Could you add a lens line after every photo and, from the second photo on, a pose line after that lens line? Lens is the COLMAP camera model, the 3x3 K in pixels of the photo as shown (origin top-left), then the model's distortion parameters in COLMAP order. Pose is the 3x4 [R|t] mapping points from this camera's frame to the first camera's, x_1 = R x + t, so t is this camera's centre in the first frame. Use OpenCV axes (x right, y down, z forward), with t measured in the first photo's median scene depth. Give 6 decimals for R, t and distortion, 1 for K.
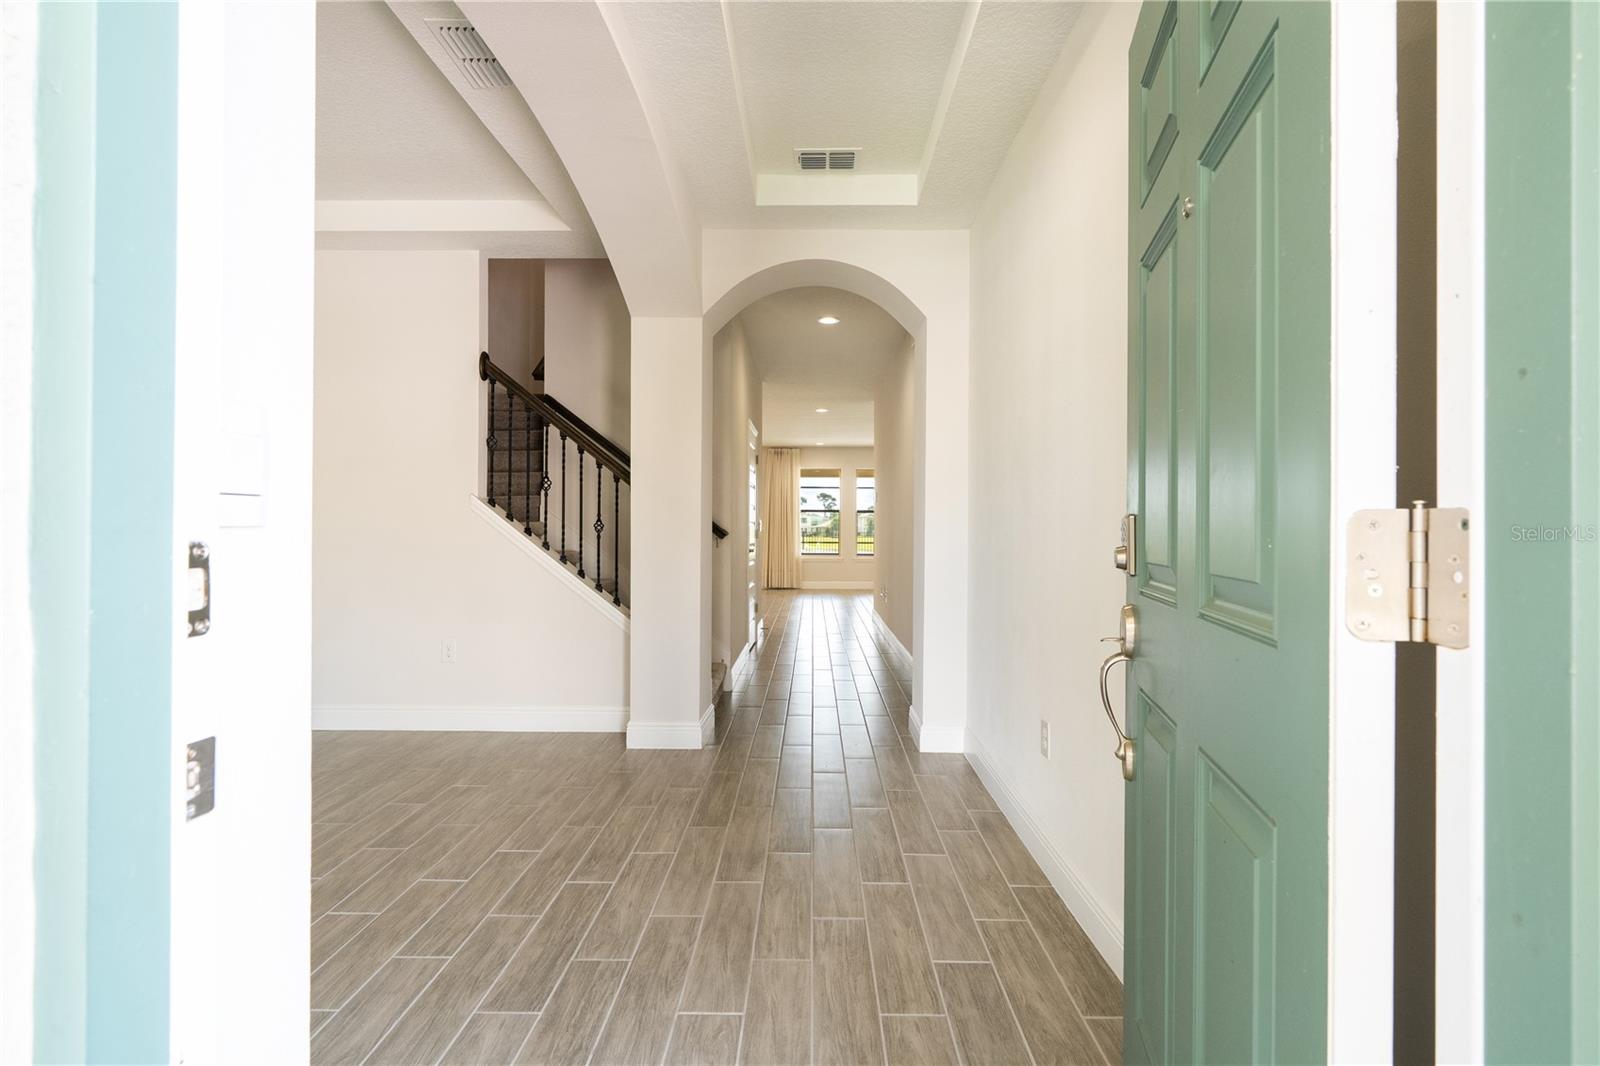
lens RADIAL K [[770.9, 0, 807.8], [0, 770.9, 525.0], [0, 0, 1]] dist [0.002163, 0.000216]
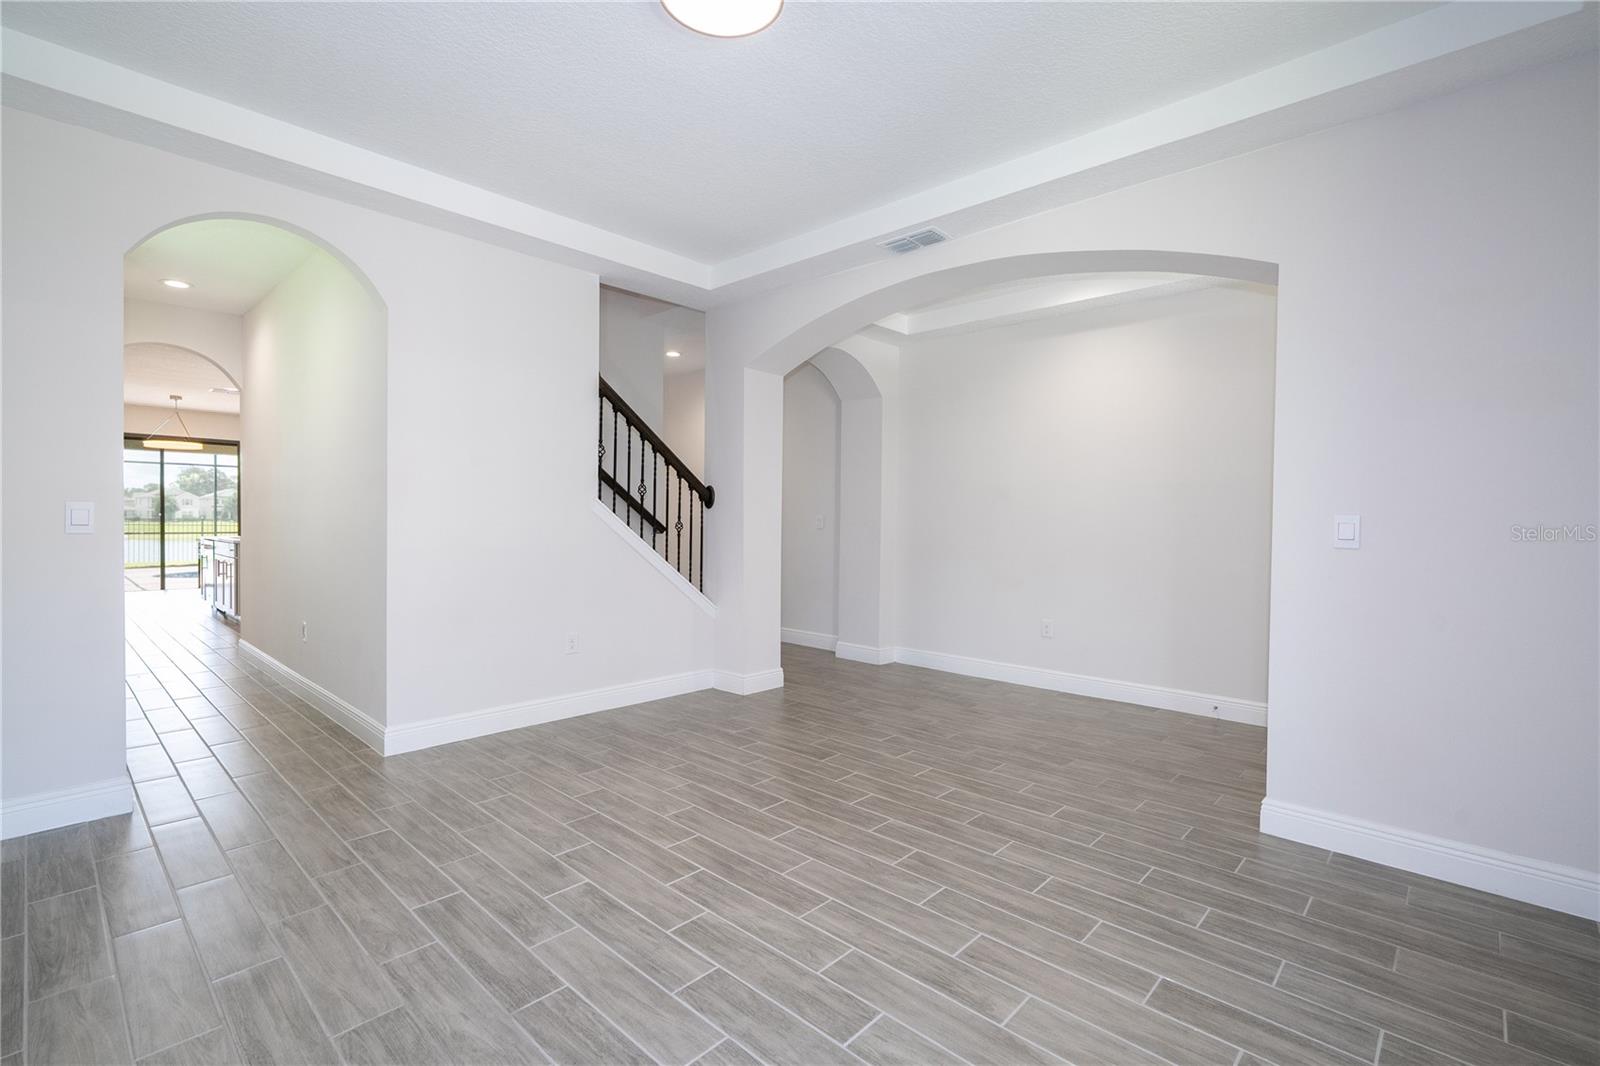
lens RADIAL K [[720.2, 0, 807.3], [0, 720.2, 534.0], [0, 0, 1]] dist [-0.004435, 0.002581]
pose [[0.673061, -0.011880, 0.739491, -1.205399], [-0.014134, 0.999482, 0.028920, -0.027678], [-0.739452, -0.029917, 0.672545, 0.108521]]
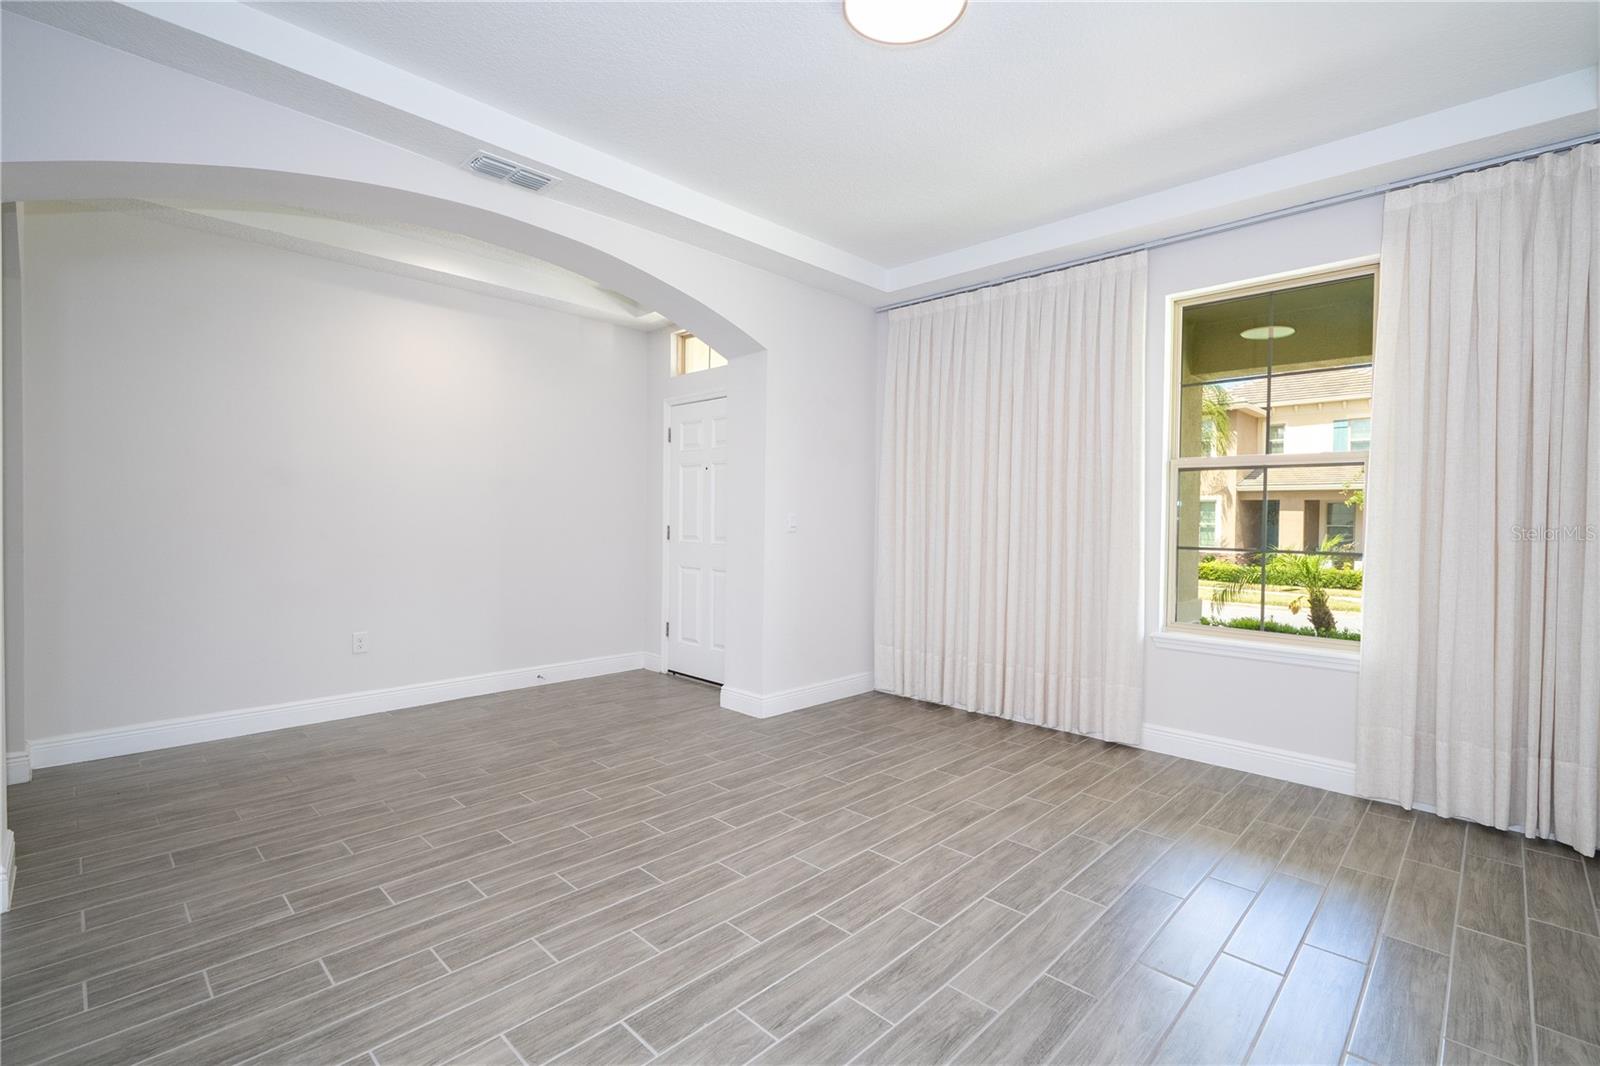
lens RADIAL K [[720.2, 0, 815.0], [0, 720.2, 531.0], [0, 0, 1]] dist [-0.004435, 0.002581]
pose [[-0.728856, -0.025139, 0.684205, -1.177397], [-0.020934, 0.999677, 0.014430, -0.020462], [-0.684347, -0.003806, -0.729147, 1.102425]]
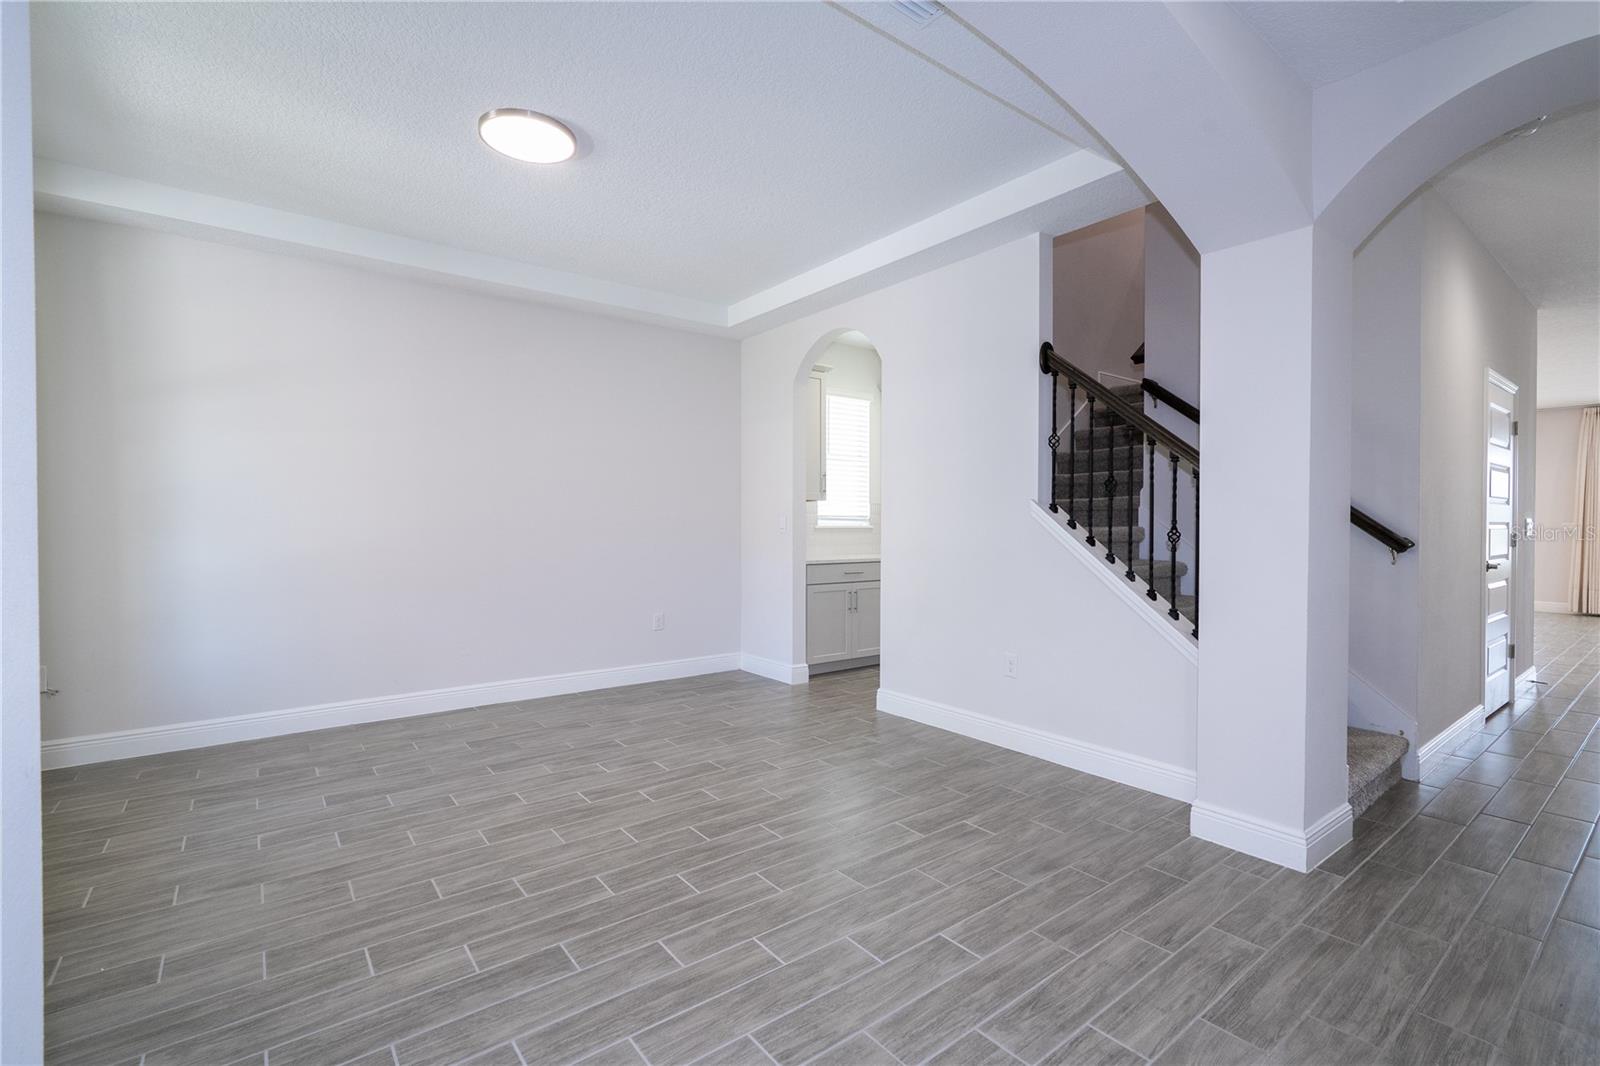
lens RADIAL K [[720.2, 0, 812.6], [0, 720.2, 528.5], [0, 0, 1]] dist [-0.004435, 0.002581]
pose [[0.624141, 0.003478, -0.781304, 0.090629], [0.006732, 0.999929, 0.009830, -0.018687], [0.781282, -0.011395, 0.624074, 0.316024]]
